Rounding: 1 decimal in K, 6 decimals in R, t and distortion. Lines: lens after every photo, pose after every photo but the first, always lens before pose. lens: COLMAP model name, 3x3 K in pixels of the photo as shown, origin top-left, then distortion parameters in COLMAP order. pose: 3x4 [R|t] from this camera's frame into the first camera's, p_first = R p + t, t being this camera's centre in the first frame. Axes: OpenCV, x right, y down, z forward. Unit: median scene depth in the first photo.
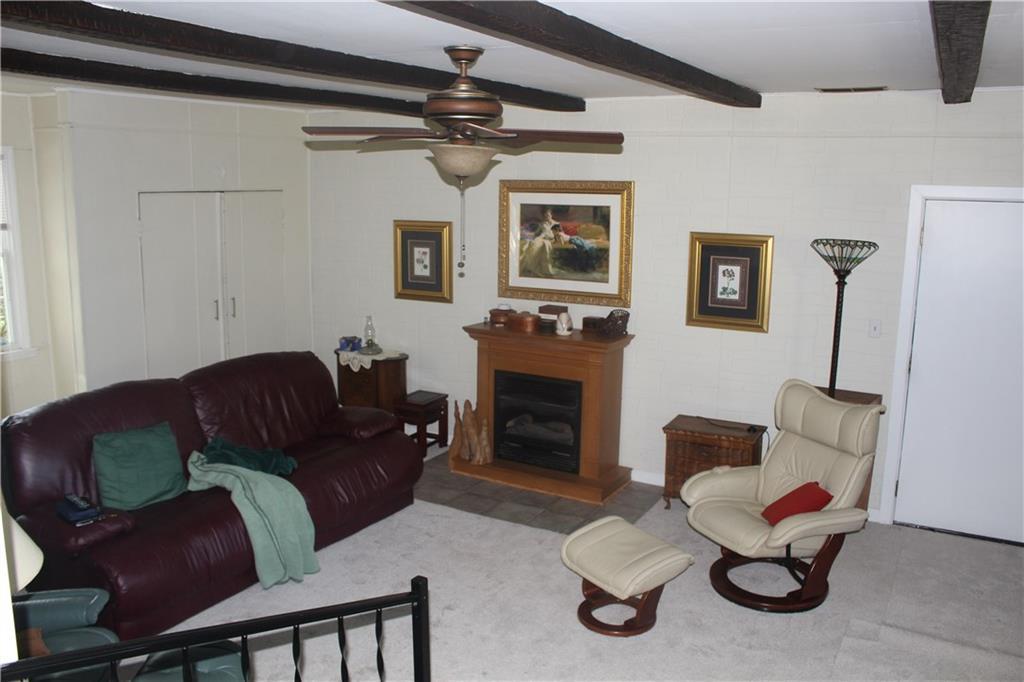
lens RADIAL K [[841.3, 0, 512.9], [0, 841.3, 330.4], [0, 0, 1]] dist [-0.151619, 0.110629]
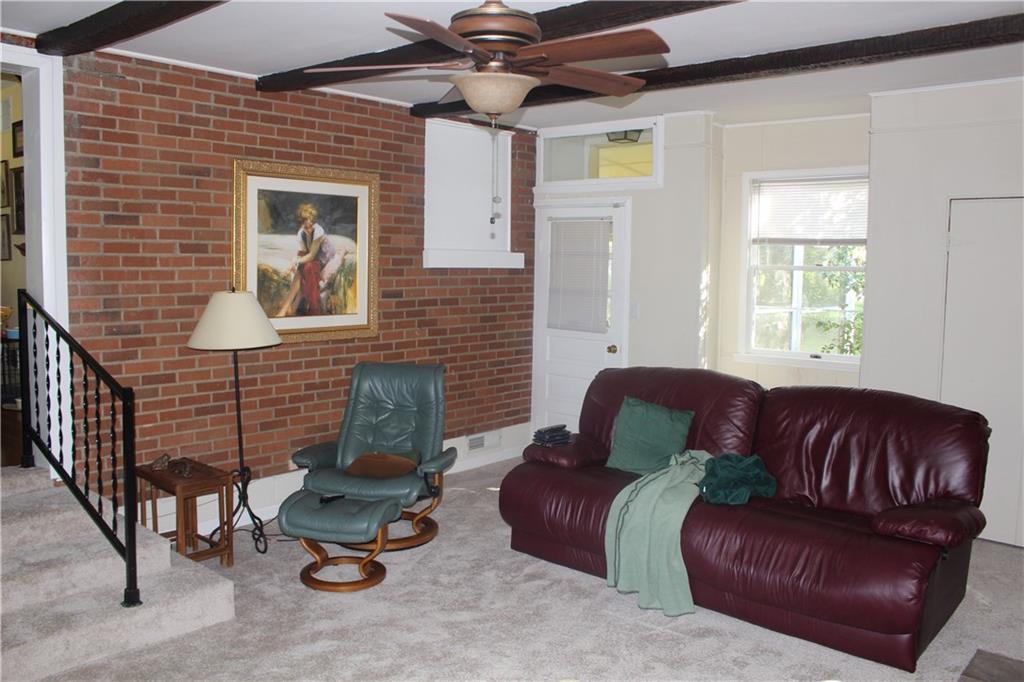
lens RADIAL K [[841.3, 0, 512.9], [0, 841.3, 330.4], [0, 0, 1]] dist [-0.151619, 0.110629]
pose [[-0.220591, 0.064730, -0.973216, 0.450754], [-0.184837, 0.976941, 0.106873, -0.039735], [0.957692, 0.203462, -0.203540, 0.722630]]
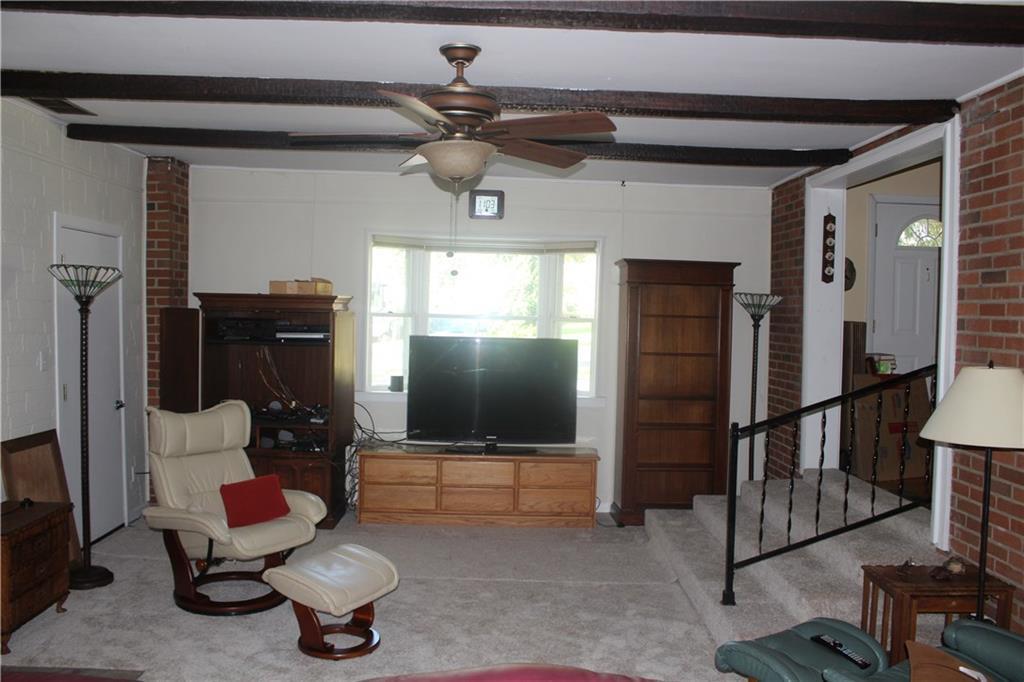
lens RADIAL K [[841.3, 0, 512.9], [0, 841.3, 330.4], [0, 0, 1]] dist [-0.151619, 0.110629]
pose [[-0.498798, -0.045906, 0.865502, -0.535639], [0.119824, 0.985355, 0.121319, -0.072754], [-0.858395, 0.164222, -0.485992, 0.843057]]
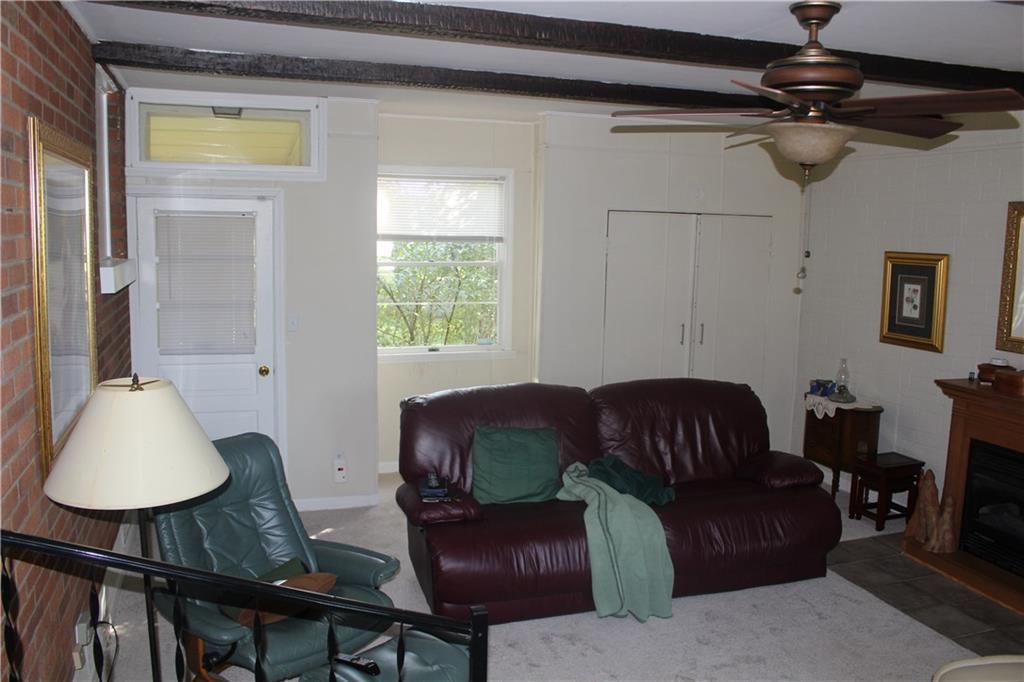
lens RADIAL K [[841.3, 0, 512.9], [0, 841.3, 330.4], [0, 0, 1]] dist [-0.151619, 0.110629]
pose [[0.742816, 0.083727, -0.664239, 0.158174], [-0.125156, 0.992025, -0.014917, 0.011295], [0.657693, 0.094214, 0.747371, 0.137713]]
